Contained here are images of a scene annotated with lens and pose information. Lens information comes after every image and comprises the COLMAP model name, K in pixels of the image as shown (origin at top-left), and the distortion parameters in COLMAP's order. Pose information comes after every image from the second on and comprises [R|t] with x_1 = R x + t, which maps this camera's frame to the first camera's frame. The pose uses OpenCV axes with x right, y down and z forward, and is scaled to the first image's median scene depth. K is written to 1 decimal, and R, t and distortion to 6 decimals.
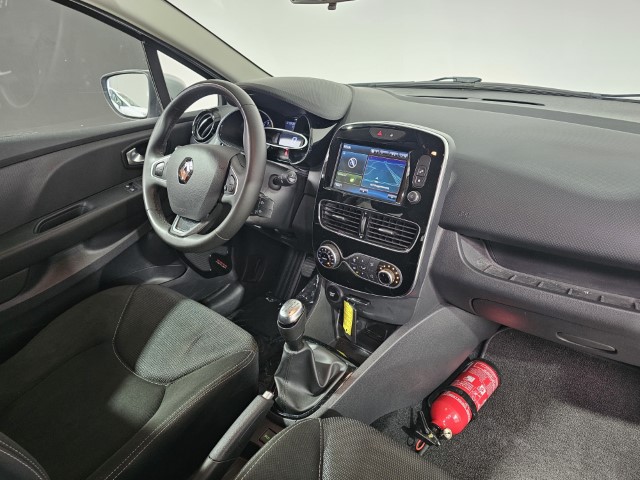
lens RADIAL K [[444.3, 0, 320.0], [0, 444.3, 240.0], [0, 0, 1]] dist [-0.003249, -0.003085]
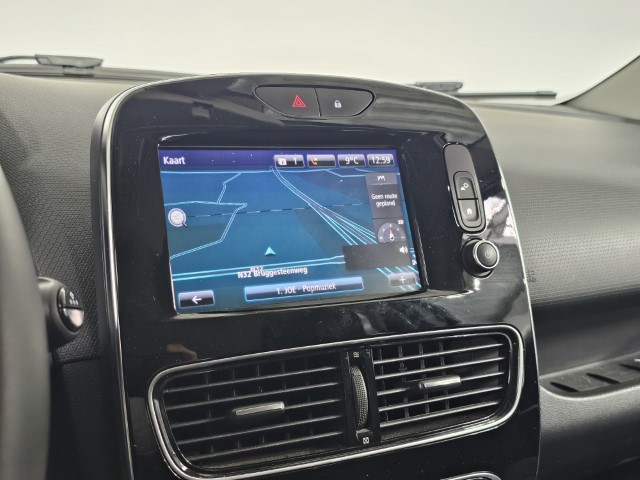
lens RADIAL K [[667.1, 0, 320.0], [0, 667.1, 240.0], [0, 0, 1]] dist [0.081649, 0.008969]
pose [[0.399953, -0.119785, 0.908675, -0.290542], [0.338786, 0.940528, -0.025133, -0.123864], [-0.851623, 0.317898, 0.416748, 0.779784]]
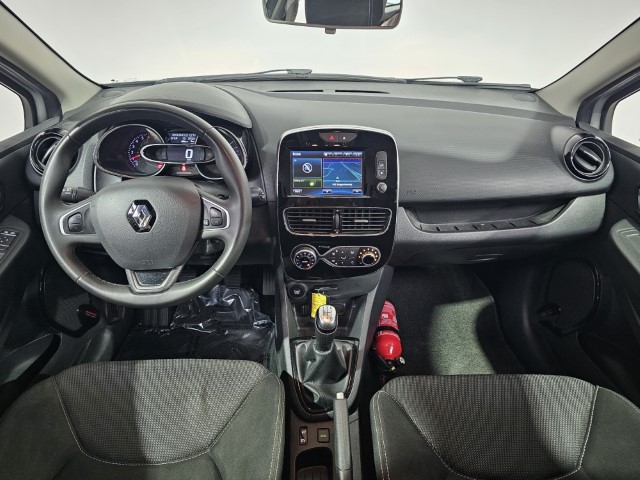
lens RADIAL K [[444.3, 0, 320.0], [0, 444.3, 240.0], [0, 0, 1]] dist [-0.003249, -0.003085]
pose [[0.737330, -0.293748, 0.608323, -0.605686], [0.245246, 0.955468, 0.164121, -0.176332], [-0.629443, 0.028177, 0.776536, 0.156813]]
